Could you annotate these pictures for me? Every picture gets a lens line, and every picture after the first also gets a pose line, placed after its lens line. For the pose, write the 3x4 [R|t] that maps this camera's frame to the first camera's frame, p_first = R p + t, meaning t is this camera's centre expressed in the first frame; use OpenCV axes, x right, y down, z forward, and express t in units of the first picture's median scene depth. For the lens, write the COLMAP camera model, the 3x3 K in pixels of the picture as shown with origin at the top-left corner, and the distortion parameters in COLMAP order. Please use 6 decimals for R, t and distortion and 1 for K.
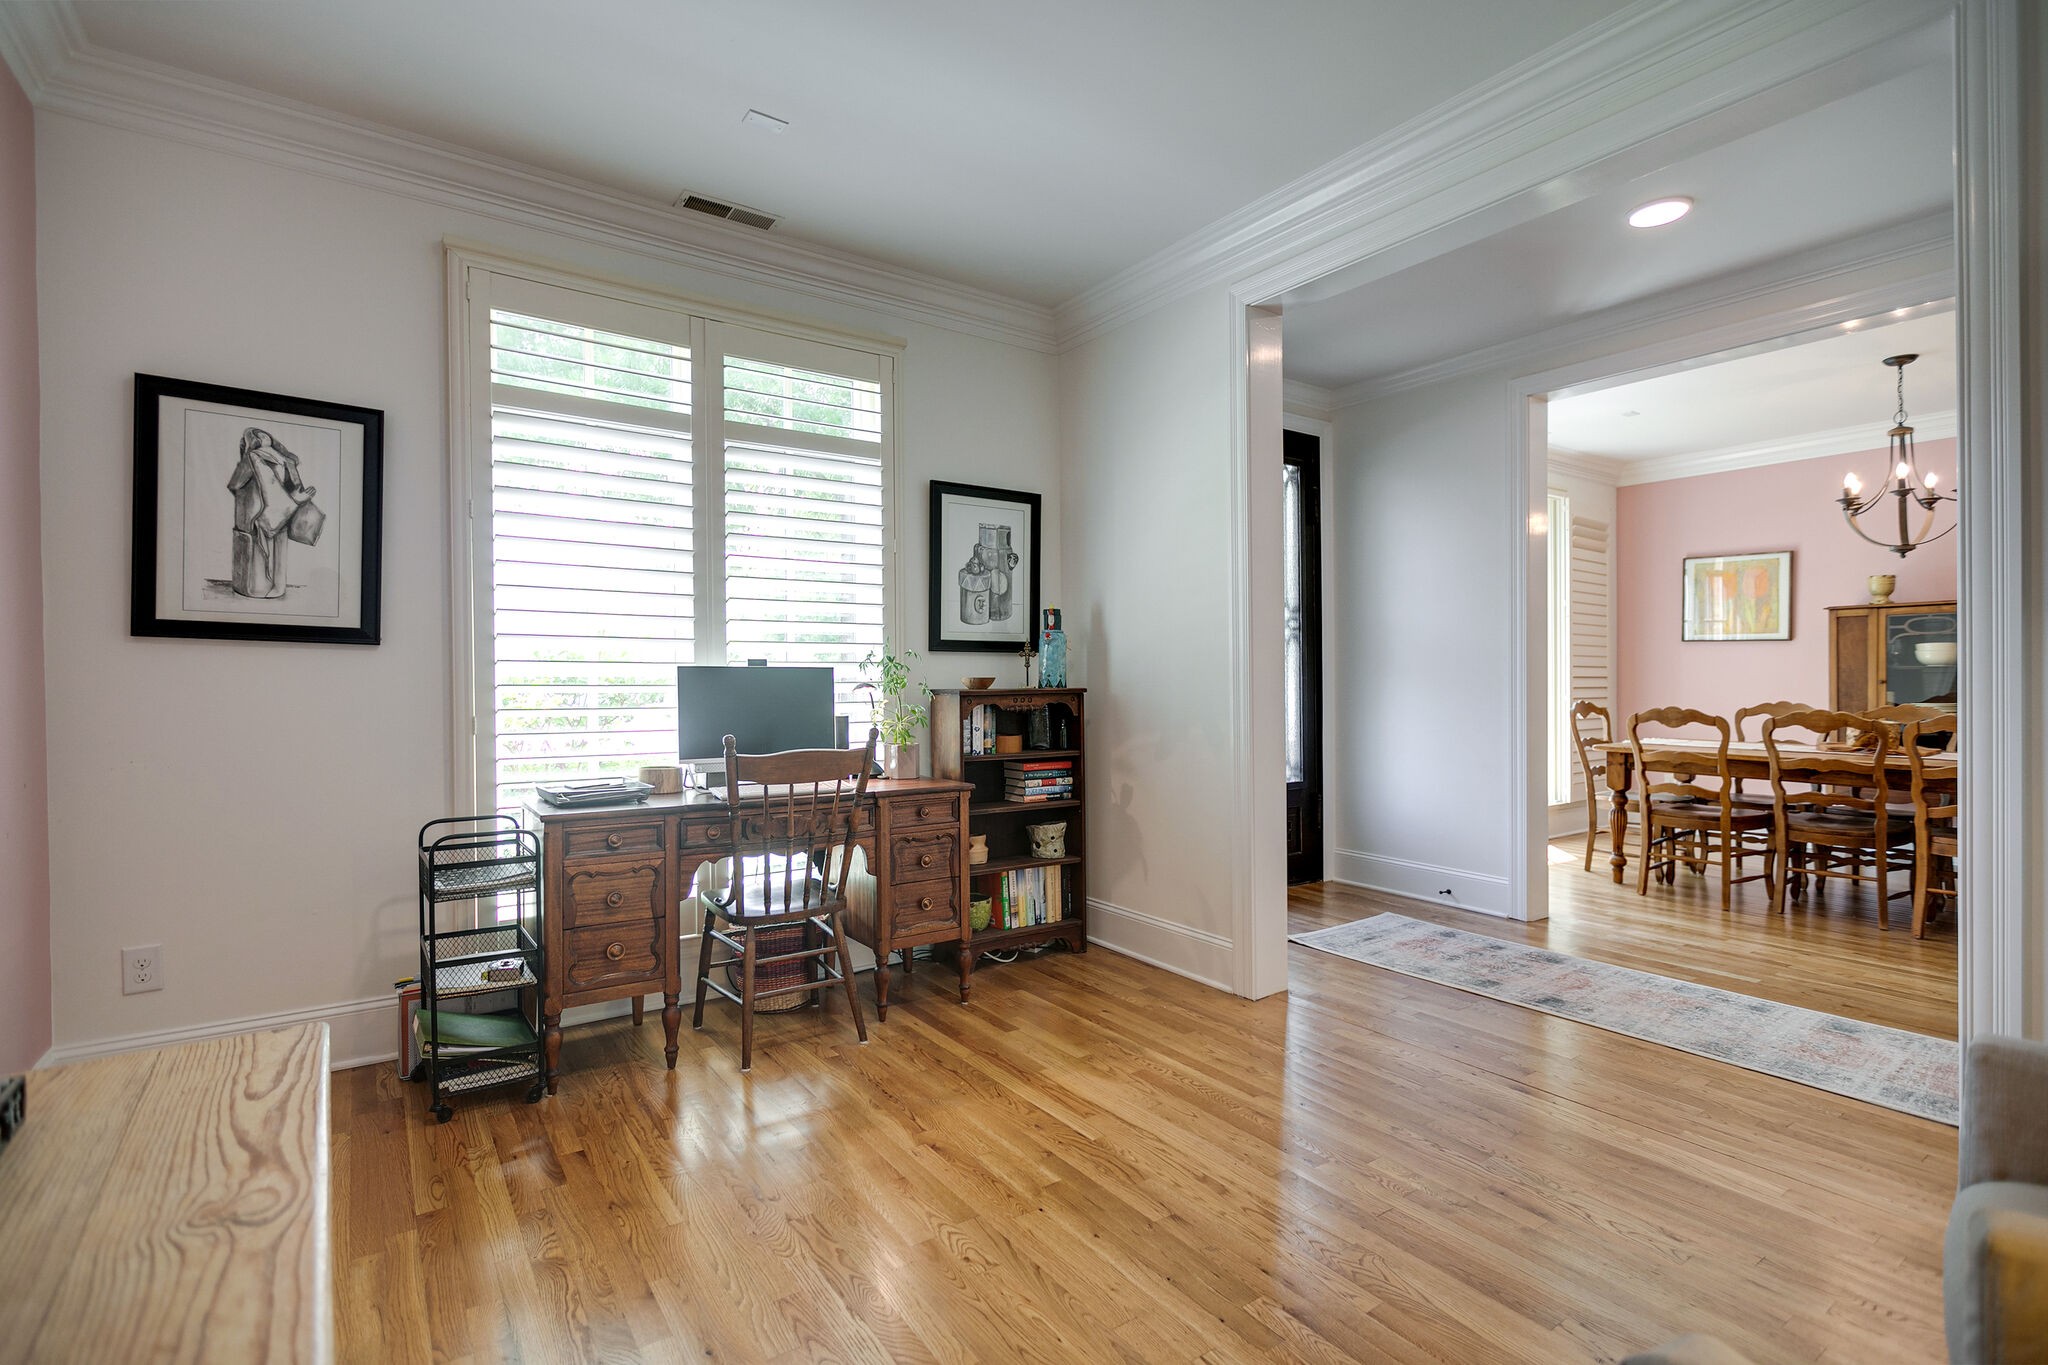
lens RADIAL K [[960.4, 0, 1024.0], [0, 960.4, 682.5], [0, 0, 1]] dist [-0.000474, -0.000067]
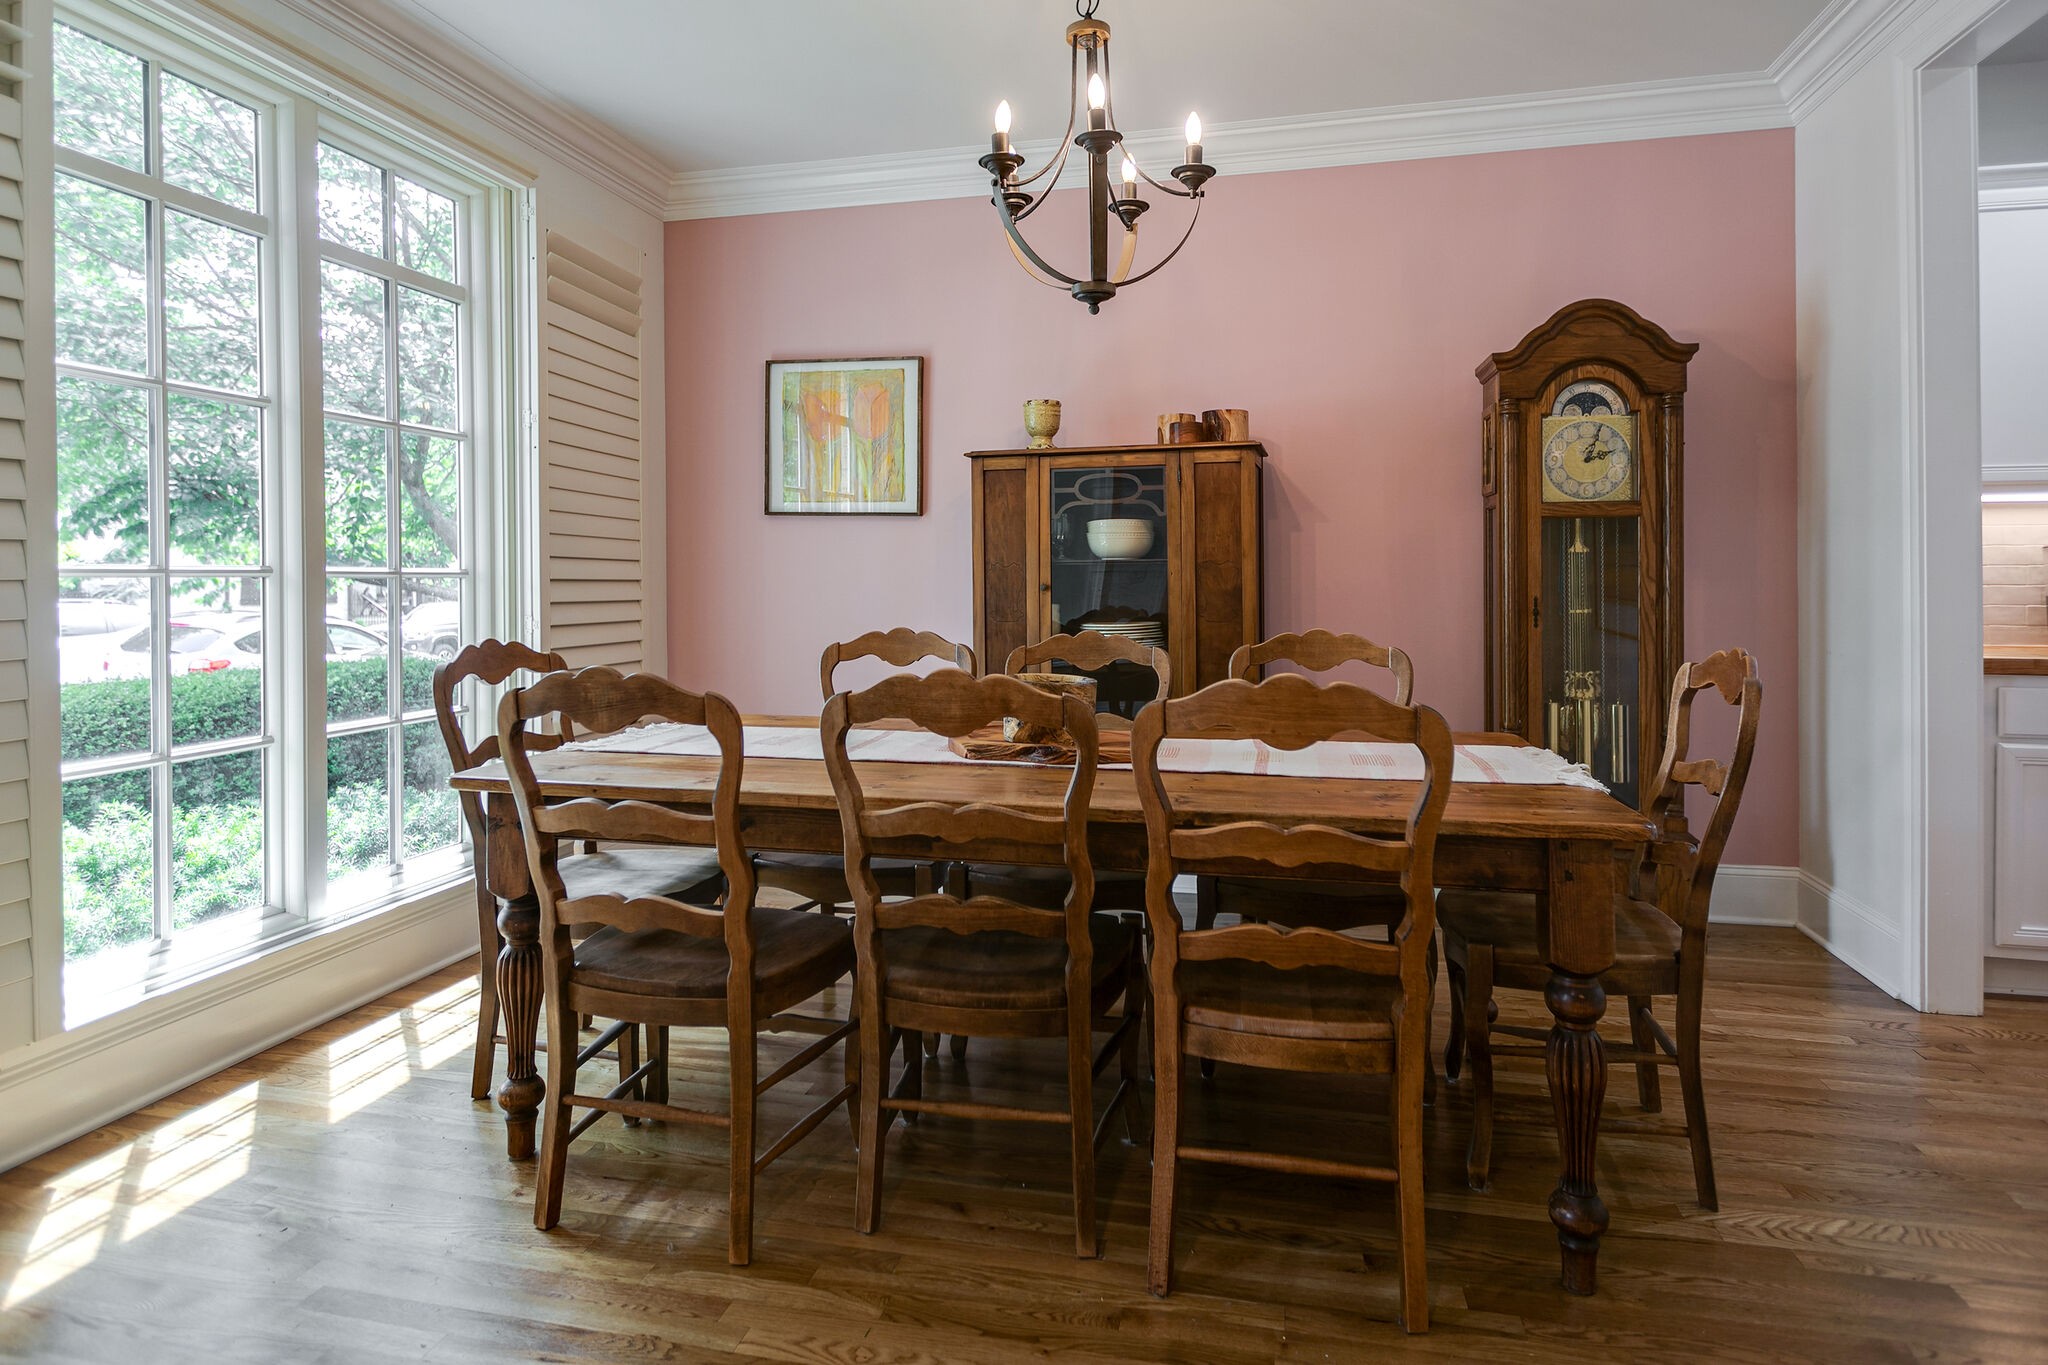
lens RADIAL K [[1003.4, 0, 1031.4], [0, 1003.4, 632.4], [0, 0, 1]] dist [0.002541, 0.000003]
pose [[0.730125, -0.031353, 0.682594, 0.484184], [0.003906, 0.999122, 0.041714, 0.001042], [-0.683303, -0.027790, 0.729606, 0.573515]]
